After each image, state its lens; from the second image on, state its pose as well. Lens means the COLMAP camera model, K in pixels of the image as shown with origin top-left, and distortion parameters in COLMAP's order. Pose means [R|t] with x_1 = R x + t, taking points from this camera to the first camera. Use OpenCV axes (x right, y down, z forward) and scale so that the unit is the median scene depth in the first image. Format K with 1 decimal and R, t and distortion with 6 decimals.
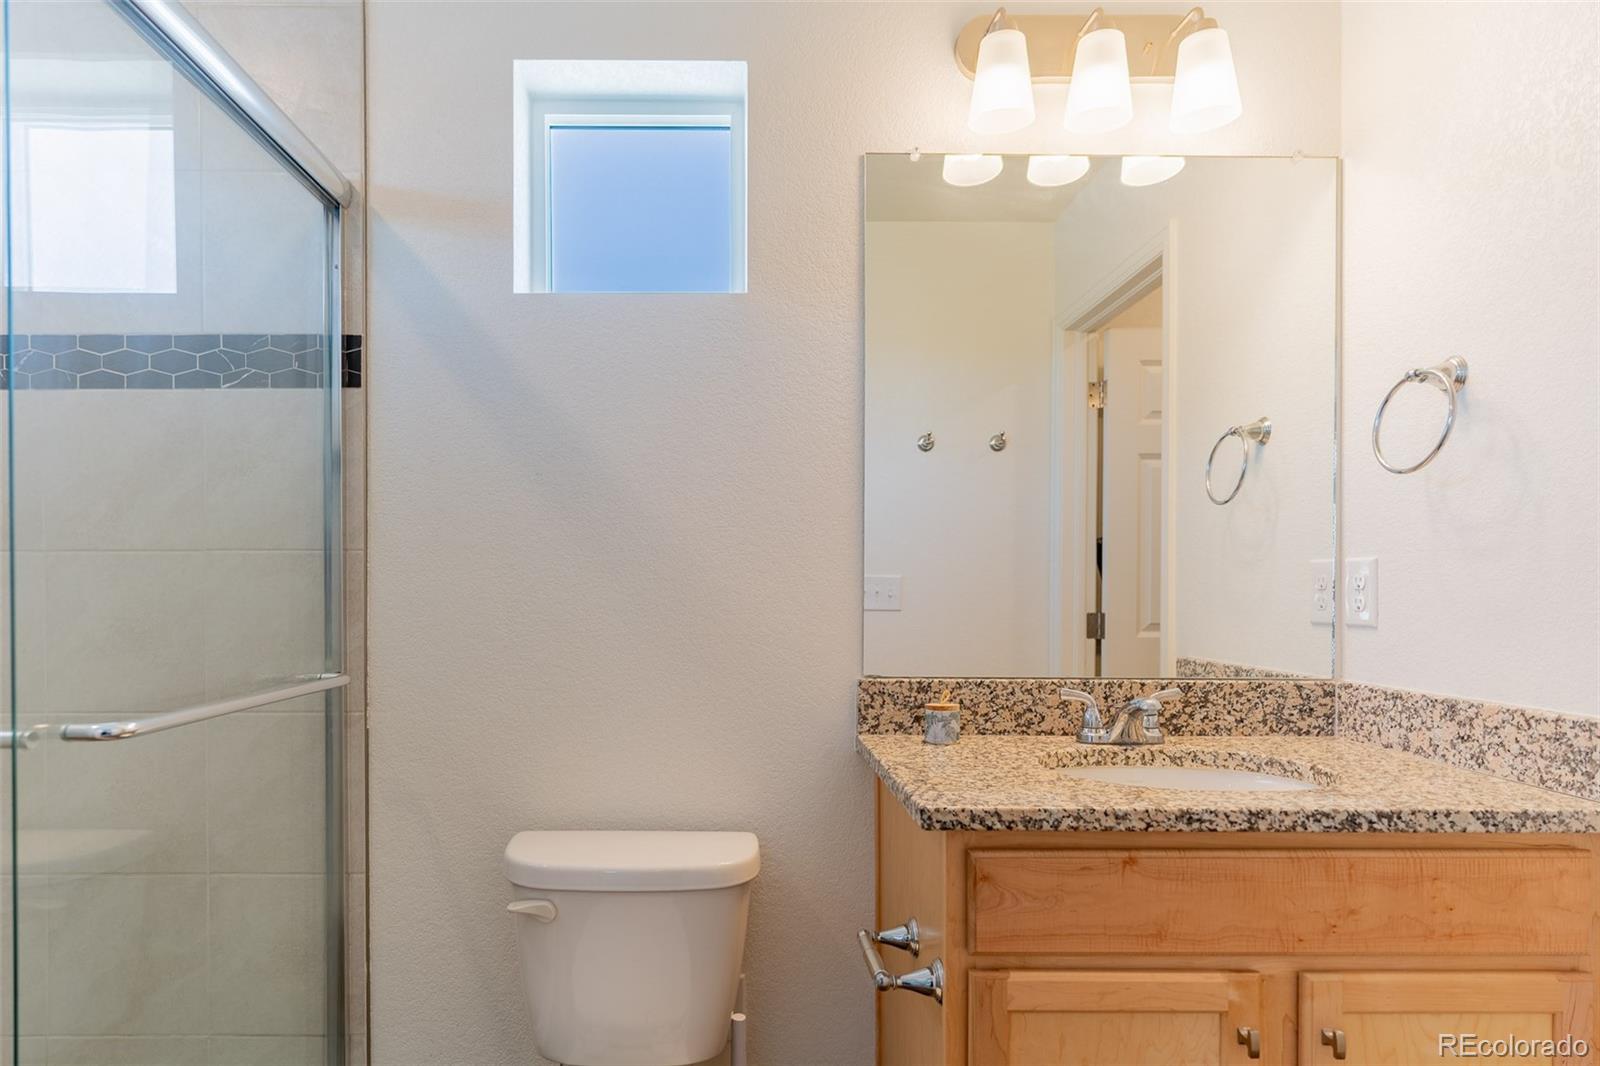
lens RADIAL K [[920.2, 0, 741.4], [0, 920.2, 587.3], [0, 0, 1]] dist [0.005018, 0.001665]
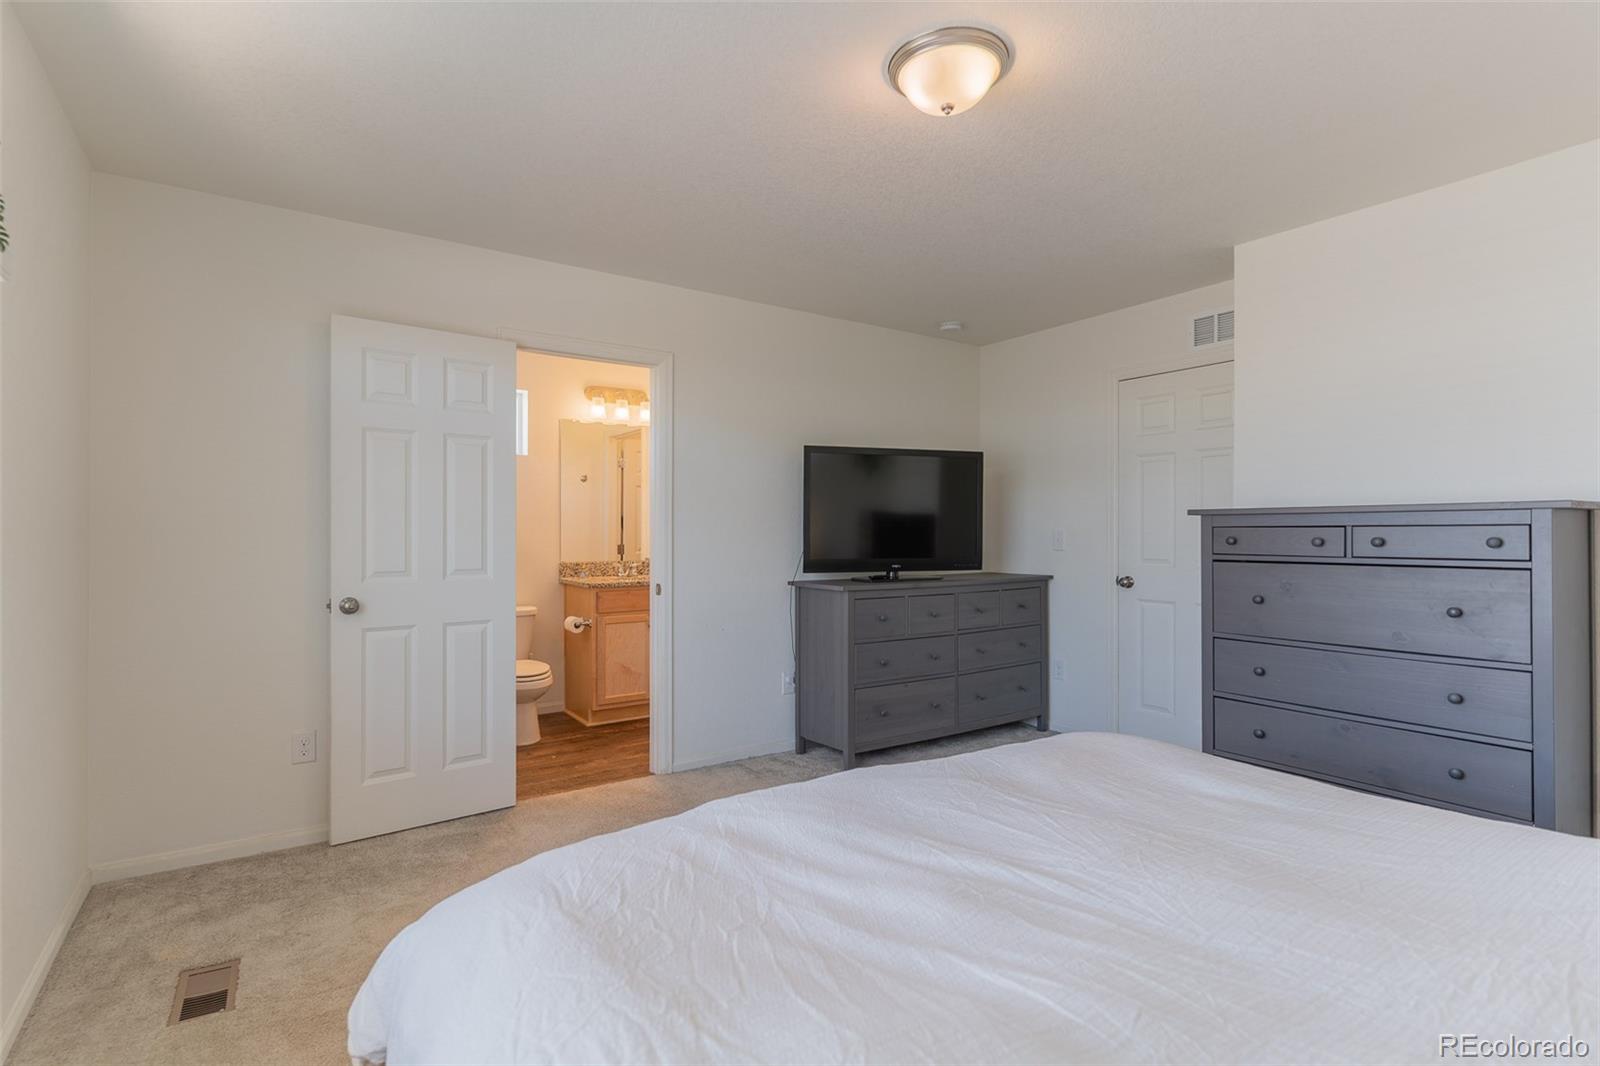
lens RADIAL K [[780.4, 0, 806.3], [0, 780.4, 529.0], [0, 0, 1]] dist [0.002133, -0.000582]
pose [[0.822273, 0.001003, 0.569092, -0.762455], [-0.002831, 0.999993, 0.002328, -0.041810], [-0.569086, -0.003526, 0.822271, -1.931868]]
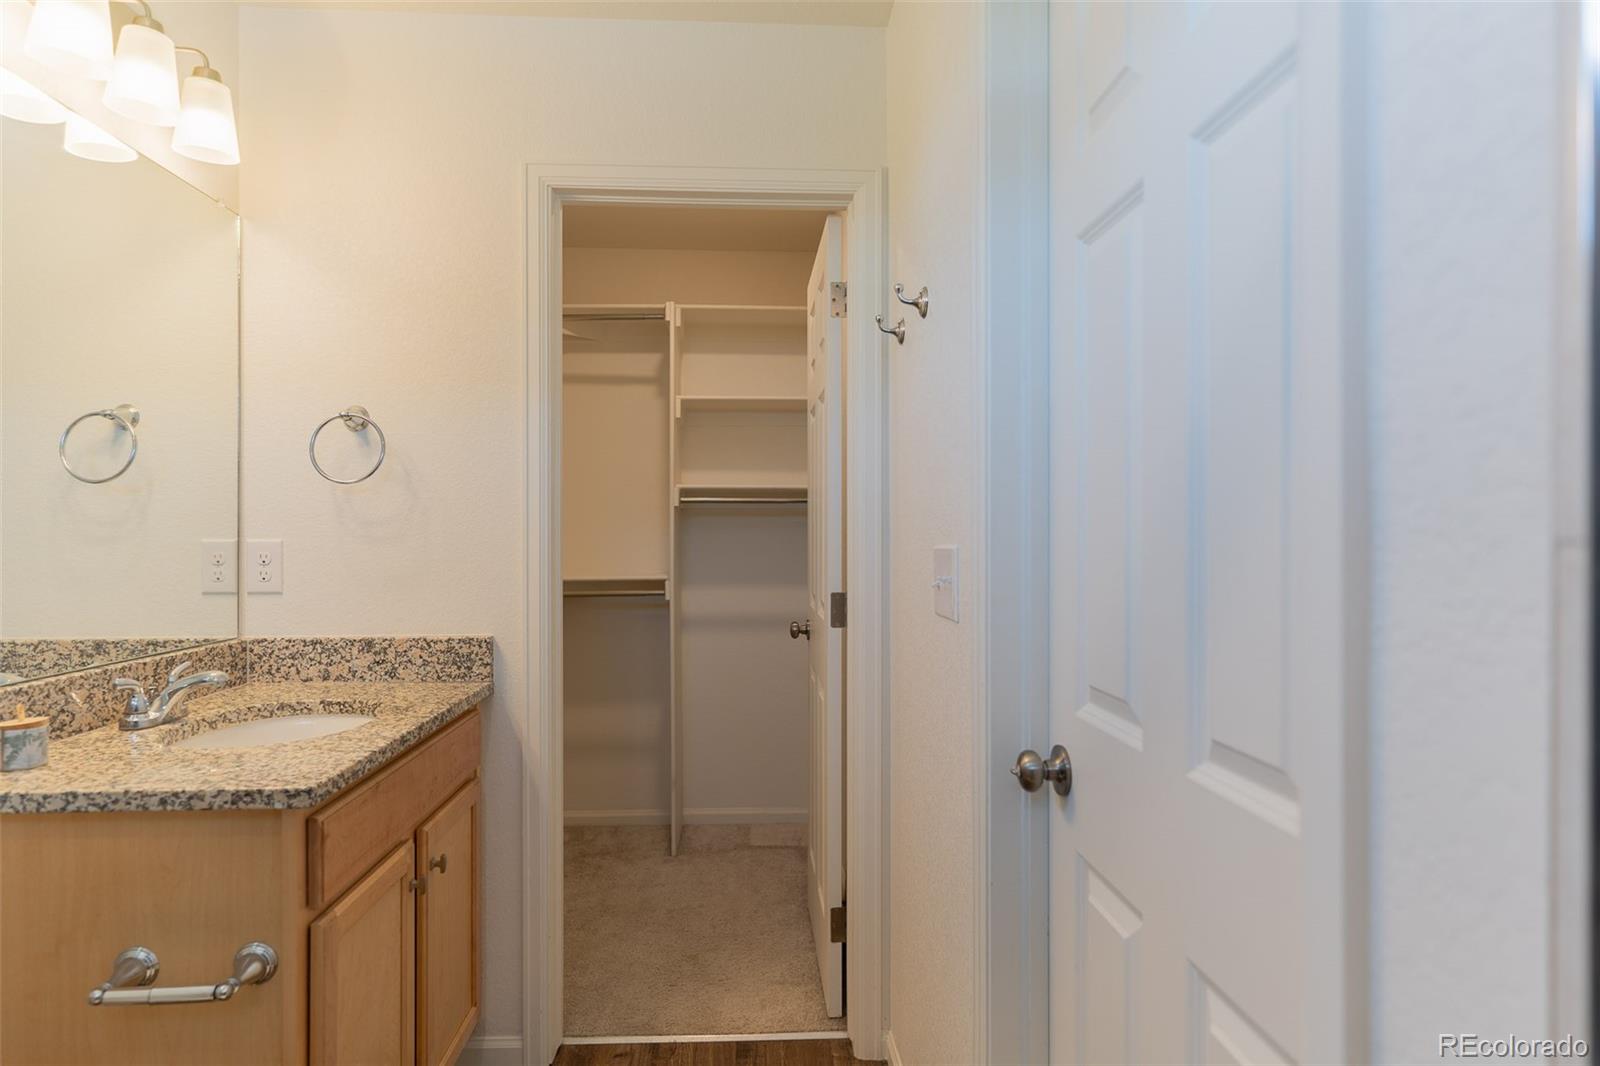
lens RADIAL K [[920.2, 0, 798.1], [0, 920.2, 534.0], [0, 0, 1]] dist [0.005018, 0.001665]
pose [[-0.051899, -0.005561, 0.998637, -0.671049], [-0.002818, 0.999981, 0.005422, -0.050426], [-0.998648, -0.002533, -0.051914, 0.345720]]
